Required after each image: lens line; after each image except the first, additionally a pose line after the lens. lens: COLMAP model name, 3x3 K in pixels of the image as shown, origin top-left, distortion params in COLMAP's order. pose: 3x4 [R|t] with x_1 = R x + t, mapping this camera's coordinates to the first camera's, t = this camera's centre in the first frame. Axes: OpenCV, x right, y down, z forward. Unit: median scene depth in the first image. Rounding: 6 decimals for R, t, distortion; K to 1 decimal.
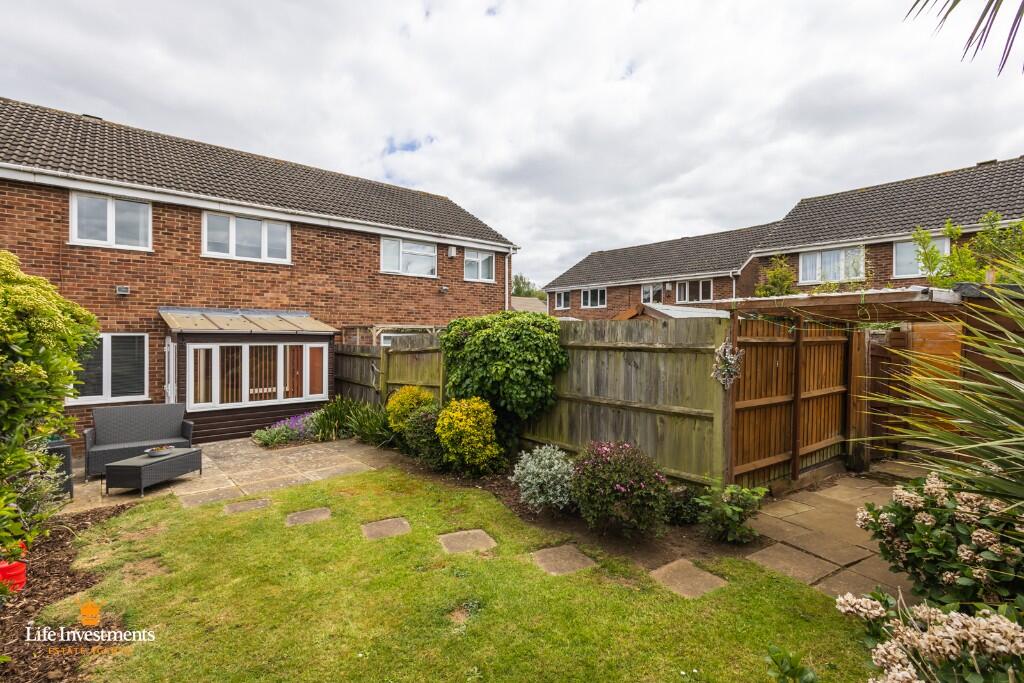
lens RADIAL K [[471.9, 0, 515.5], [0, 471.9, 330.7], [0, 0, 1]] dist [0.008158, -0.000336]
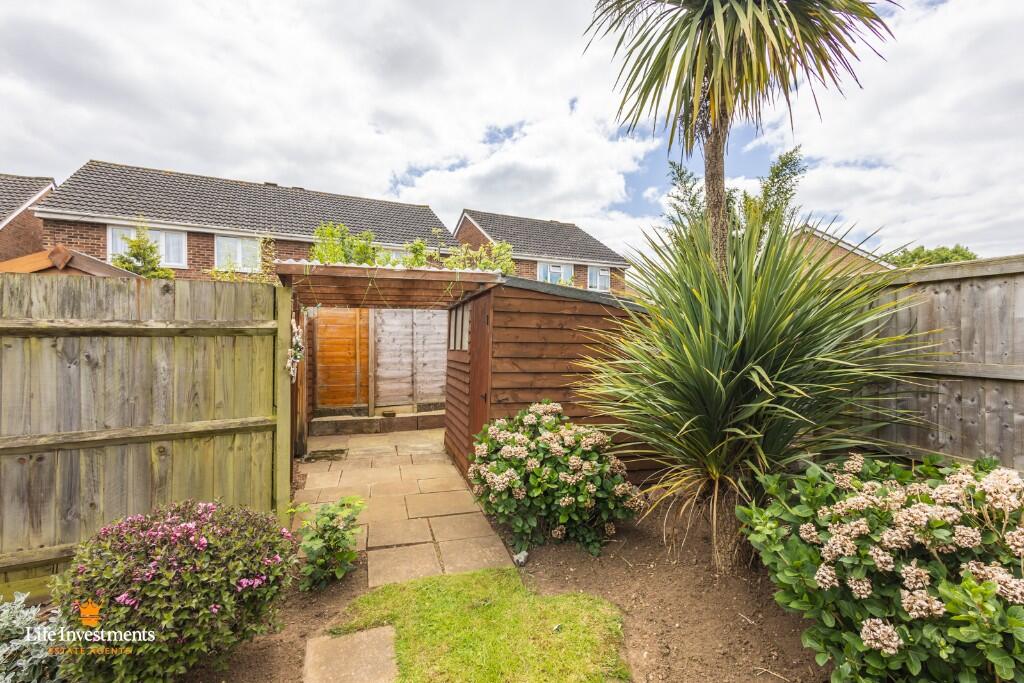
lens RADIAL K [[471.9, 0, 515.5], [0, 471.9, 330.7], [0, 0, 1]] dist [0.008158, -0.000336]
pose [[0.203058, 0.000786, 0.979166, -0.247963], [-0.009674, 0.999952, 0.001204, 0.046937], [-0.979119, -0.009717, 0.203056, 0.613754]]
